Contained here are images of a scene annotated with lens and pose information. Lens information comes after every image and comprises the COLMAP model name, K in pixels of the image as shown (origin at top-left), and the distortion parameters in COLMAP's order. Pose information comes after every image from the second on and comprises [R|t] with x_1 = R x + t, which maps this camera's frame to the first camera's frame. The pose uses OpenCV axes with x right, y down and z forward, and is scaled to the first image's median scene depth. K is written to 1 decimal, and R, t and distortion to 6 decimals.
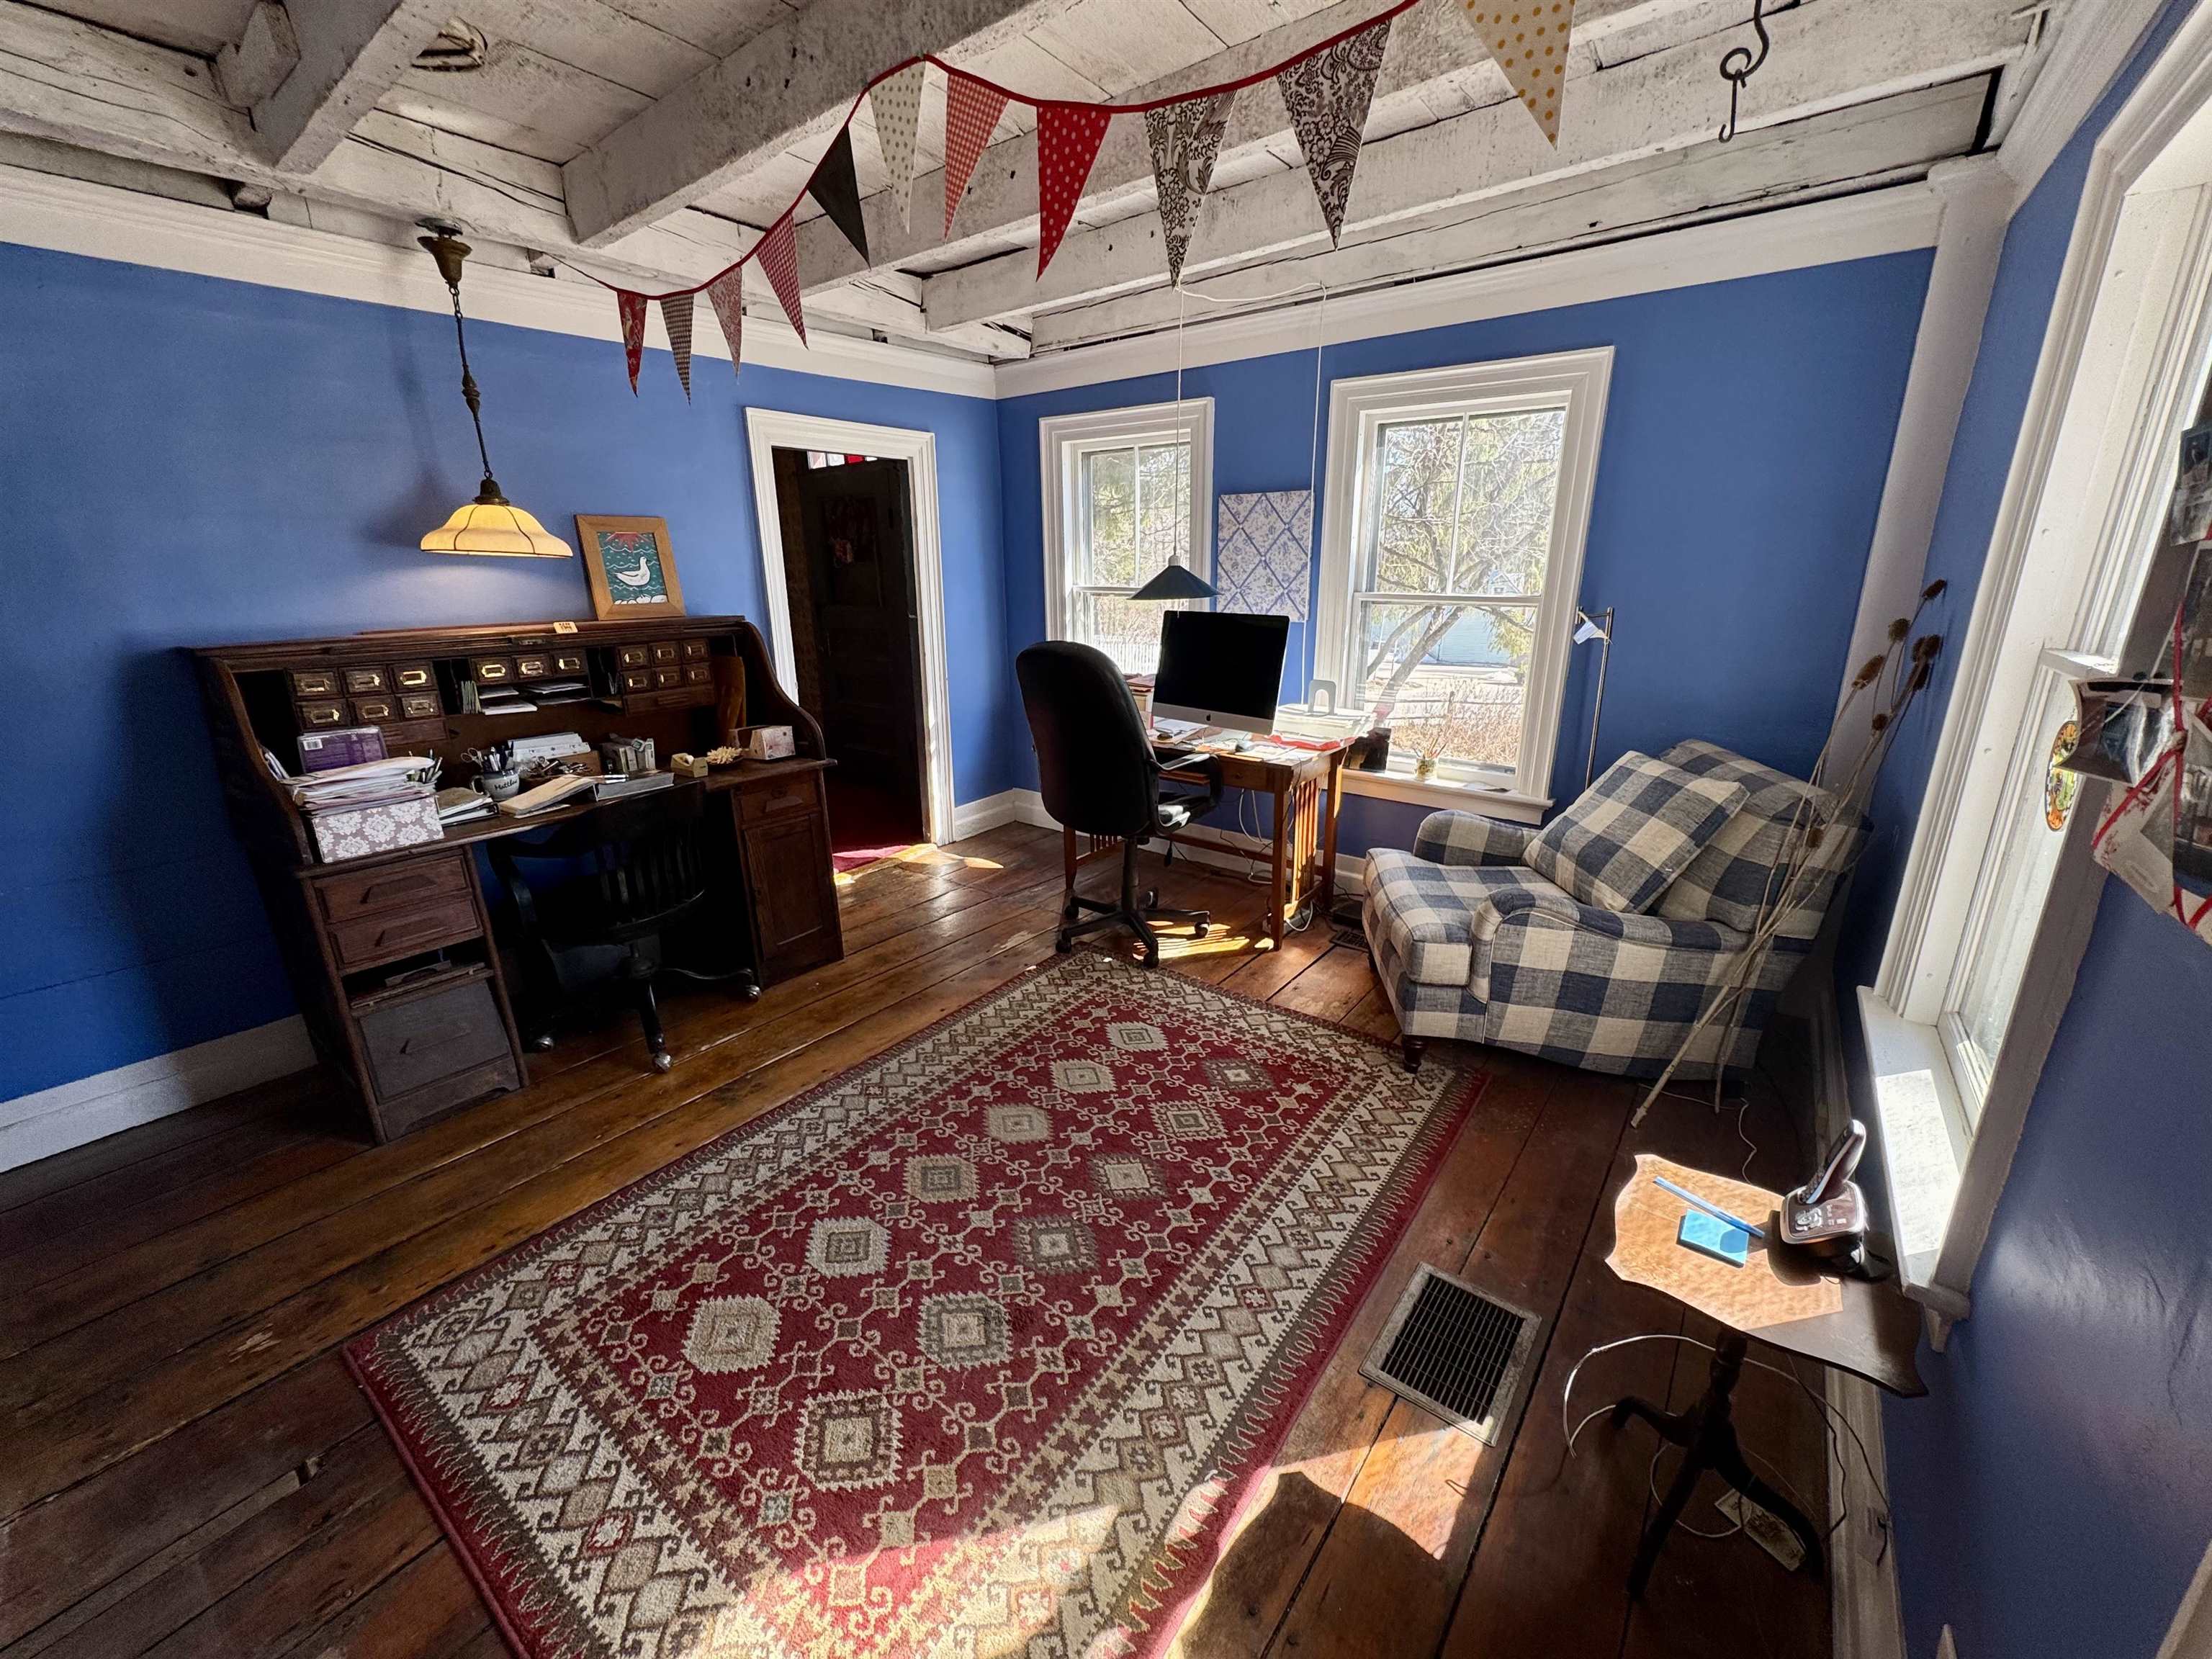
lens RADIAL K [[873.8, 0, 1111.2], [0, 873.8, 825.9], [0, 0, 1]] dist [-0.000464, -0.001543]
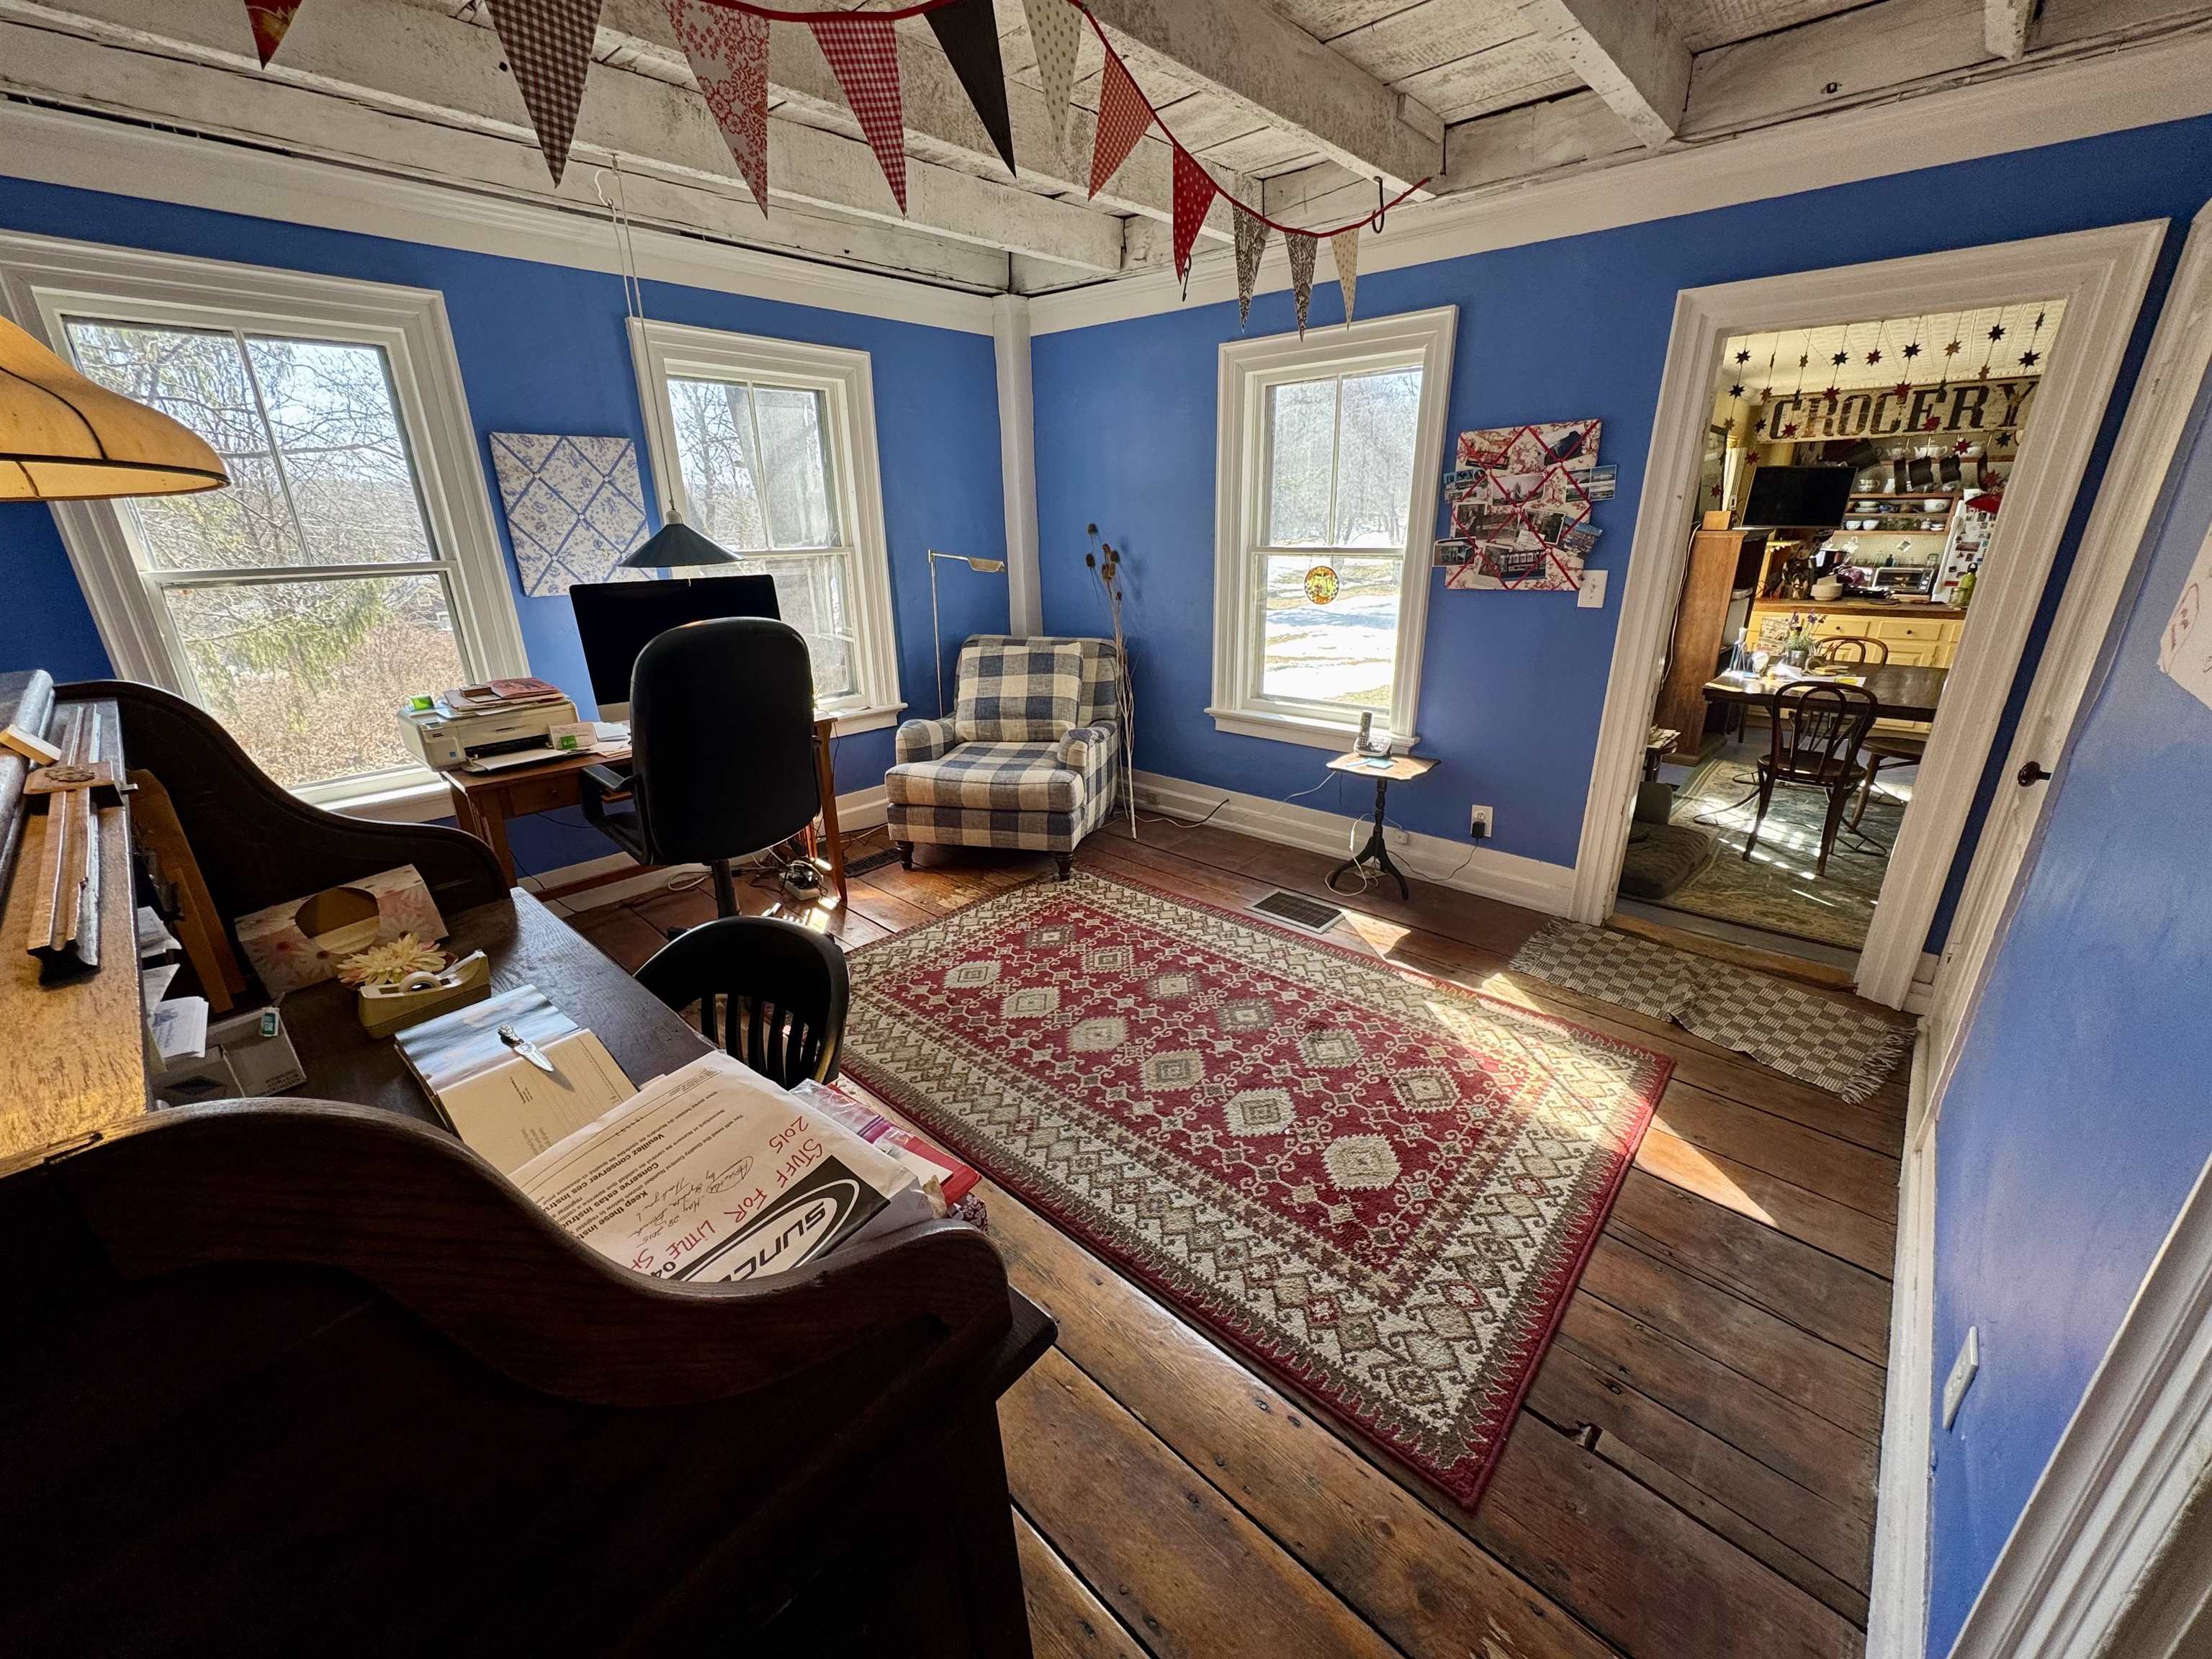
lens RADIAL K [[873.8, 0, 1101.7], [0, 873.8, 826.7], [0, 0, 1]] dist [-0.000464, -0.001543]
pose [[0.086436, -0.332434, 0.939157, -1.287250], [0.300989, 0.907347, 0.293473, -0.263840], [-0.949702, 0.257310, 0.178486, 0.902011]]
